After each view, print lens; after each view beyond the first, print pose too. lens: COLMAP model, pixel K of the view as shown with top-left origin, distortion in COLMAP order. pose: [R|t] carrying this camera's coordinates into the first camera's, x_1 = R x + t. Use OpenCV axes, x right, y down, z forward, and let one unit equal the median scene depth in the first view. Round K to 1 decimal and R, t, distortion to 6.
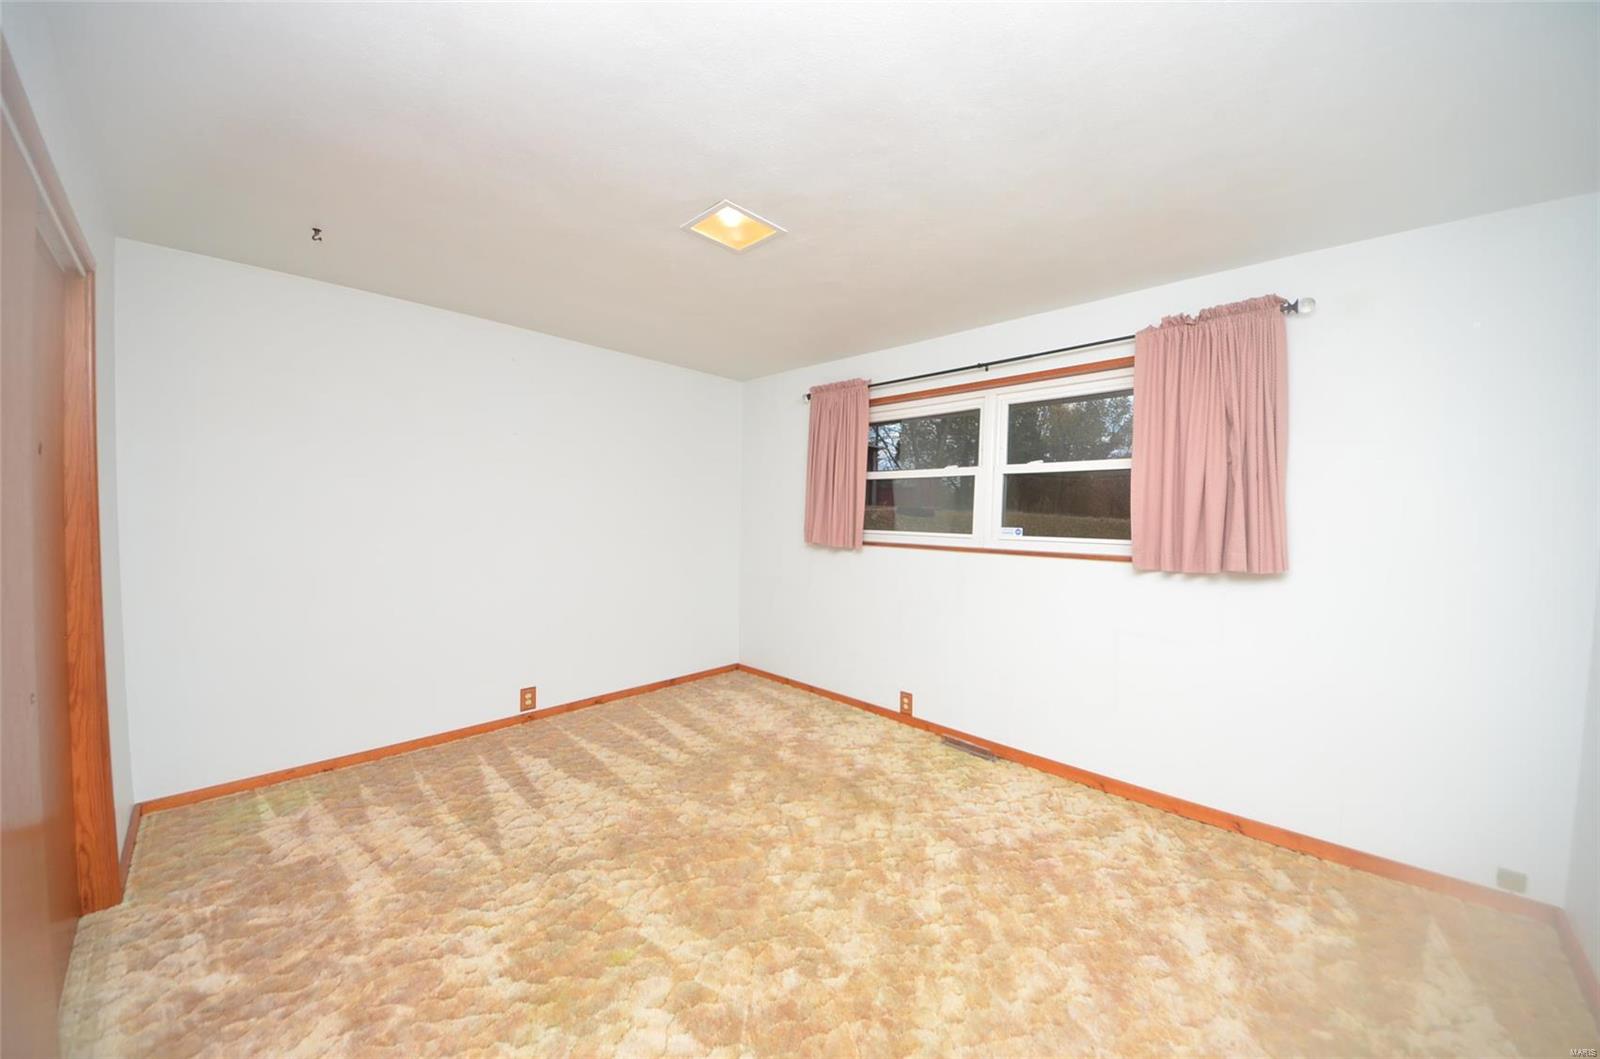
lens RADIAL K [[563.6, 0, 810.0], [0, 563.6, 539.0], [0, 0, 1]] dist [0.046776, -0.031625]
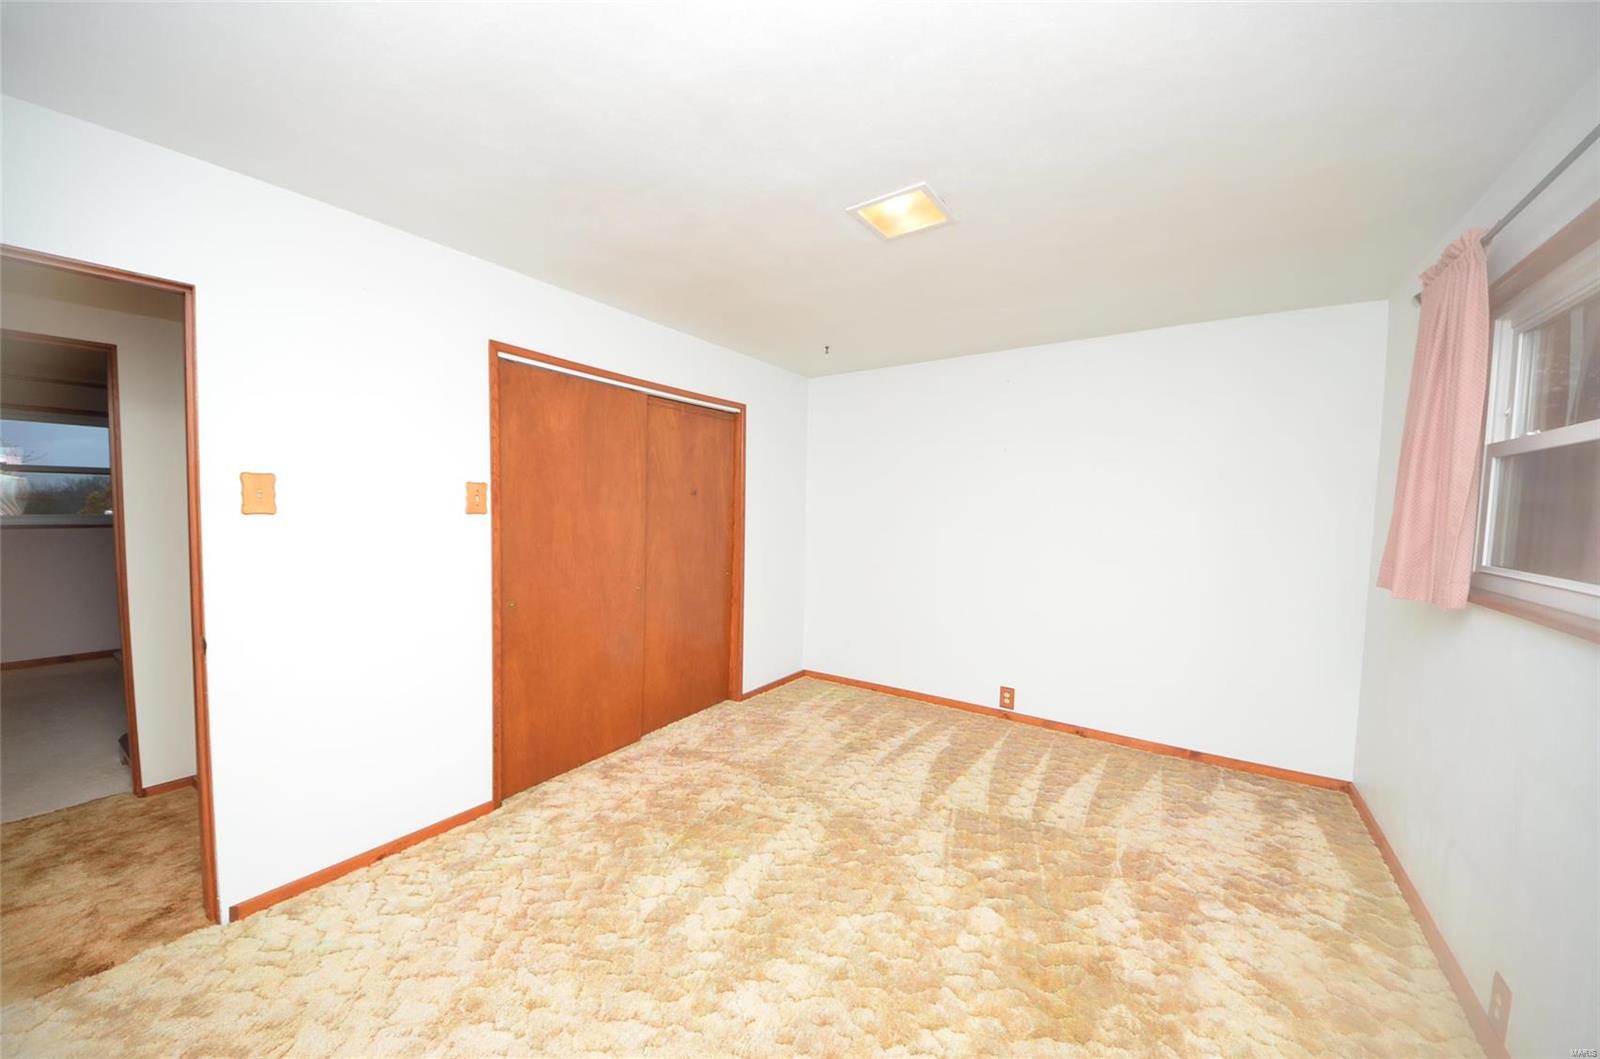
lens RADIAL K [[563.6, 0, 810.0], [0, 563.6, 539.0], [0, 0, 1]] dist [0.046776, -0.031625]
pose [[0.169703, 0.040714, -0.984654, 0.544949], [-0.056028, 0.997929, 0.031607, -0.031344], [0.983901, 0.049804, 0.171633, 0.513116]]
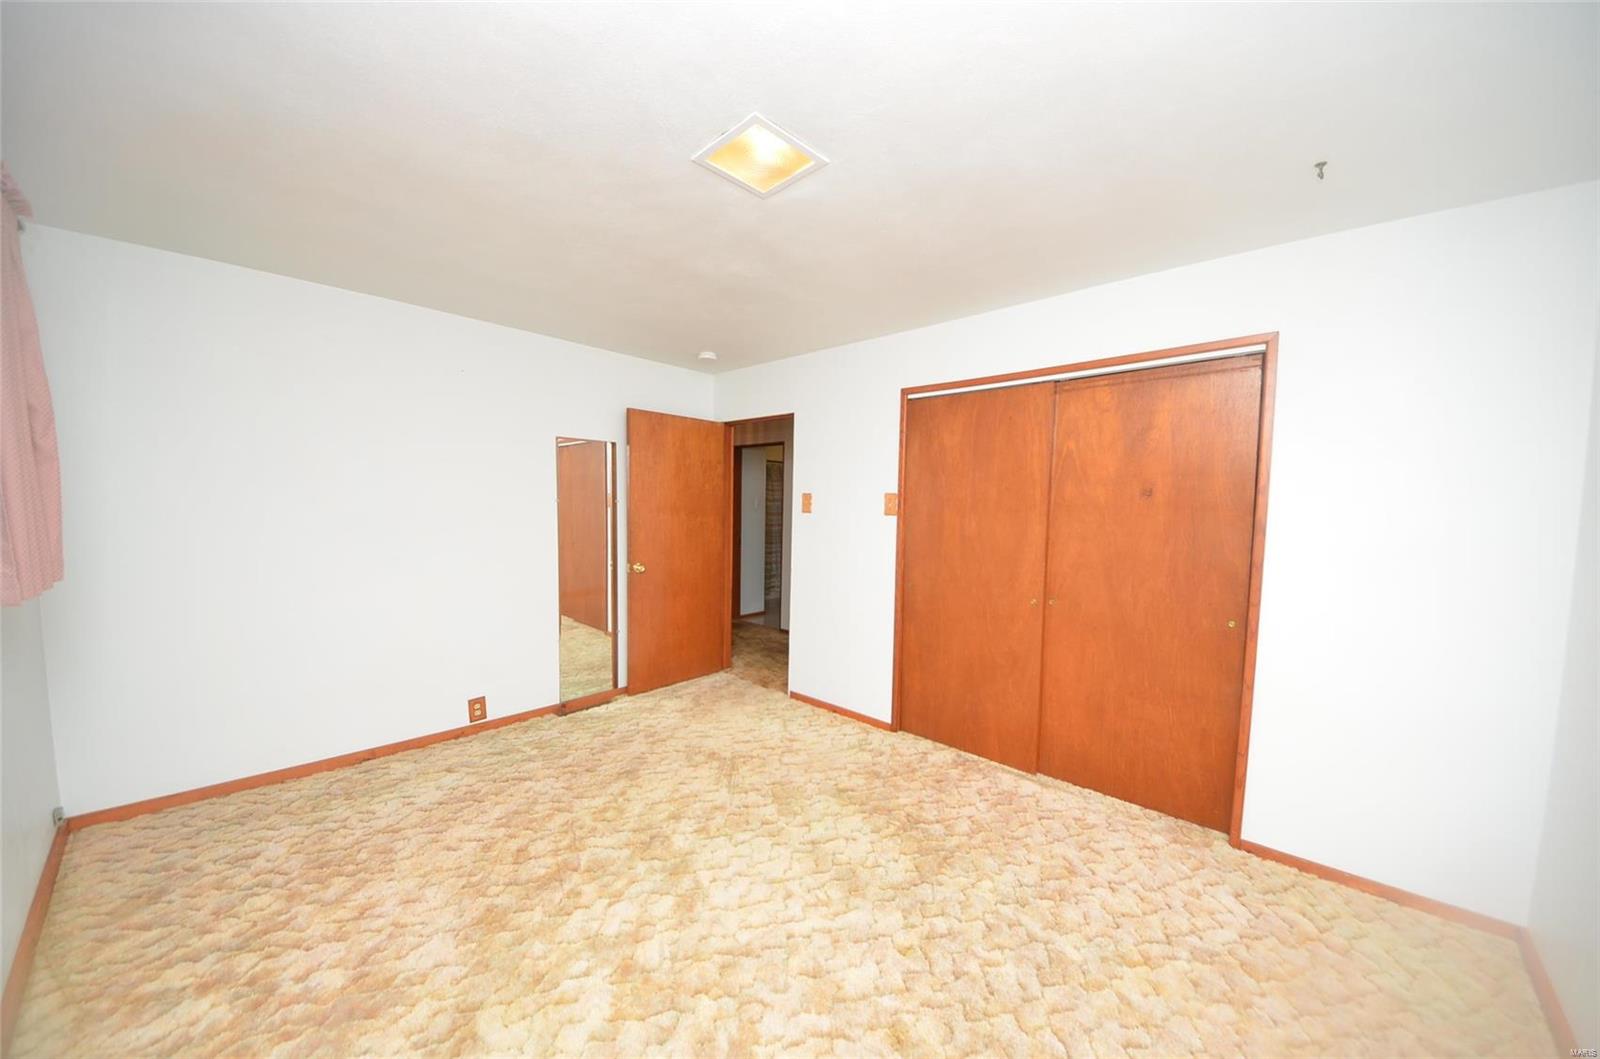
lens RADIAL K [[563.6, 0, 810.0], [0, 563.6, 539.0], [0, 0, 1]] dist [0.046776, -0.031625]
pose [[-0.999268, -0.034538, -0.016425, -0.145661], [-0.036032, 0.994167, 0.101654, -0.076300], [0.012818, 0.102171, -0.994684, 1.303373]]
